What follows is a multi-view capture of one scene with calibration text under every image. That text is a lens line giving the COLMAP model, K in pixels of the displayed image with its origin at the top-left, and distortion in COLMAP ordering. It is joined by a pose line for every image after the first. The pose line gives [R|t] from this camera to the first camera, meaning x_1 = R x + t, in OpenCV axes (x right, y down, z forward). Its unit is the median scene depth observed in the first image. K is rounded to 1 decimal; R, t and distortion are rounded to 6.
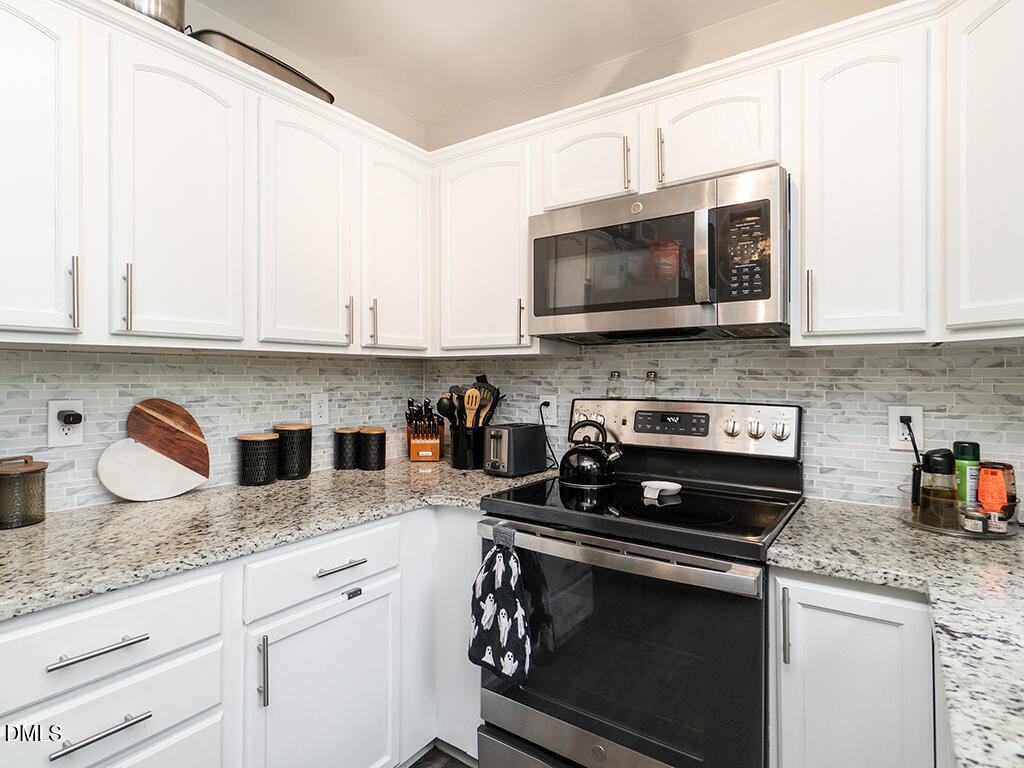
lens RADIAL K [[553.7, 0, 501.3], [0, 553.7, 380.8], [0, 0, 1]] dist [0.002648, 0.000325]
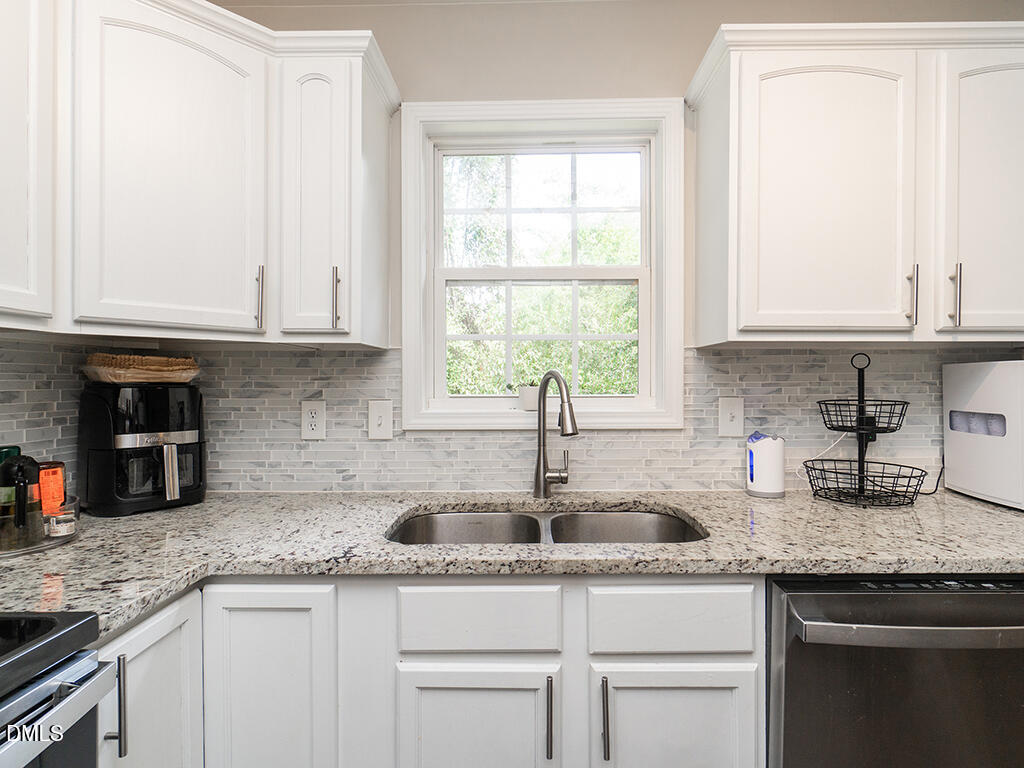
lens RADIAL K [[553.7, 0, 507.1], [0, 553.7, 387.8], [0, 0, 1]] dist [0.002648, 0.000325]
pose [[-0.555624, -0.011322, 0.831357, -0.288466], [0.004124, 0.999857, 0.016373, 0.005515], [-0.831423, 0.012526, -0.555498, 0.736643]]
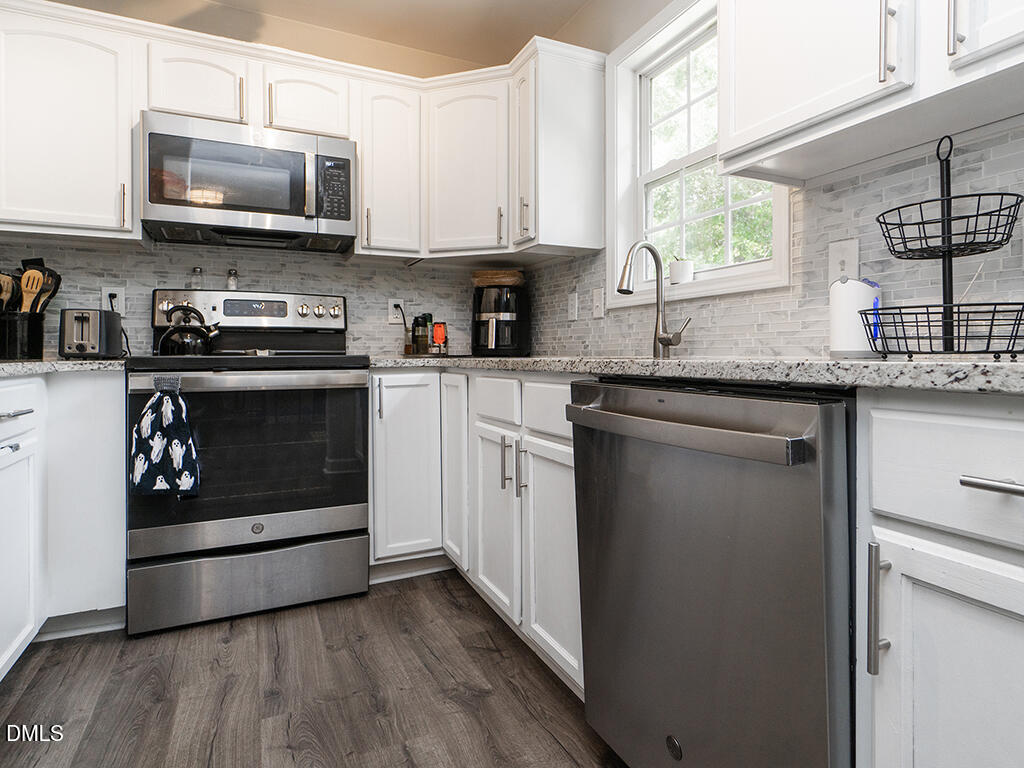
lens RADIAL K [[558.3, 0, 506.4], [0, 558.3, 373.0], [0, 0, 1]] dist [-0.002580, -0.002602]
pose [[0.505263, -0.035663, 0.862228, -0.657407], [0.002193, 0.999196, 0.040043, 0.215420], [-0.862963, -0.018341, 0.504935, -0.222698]]
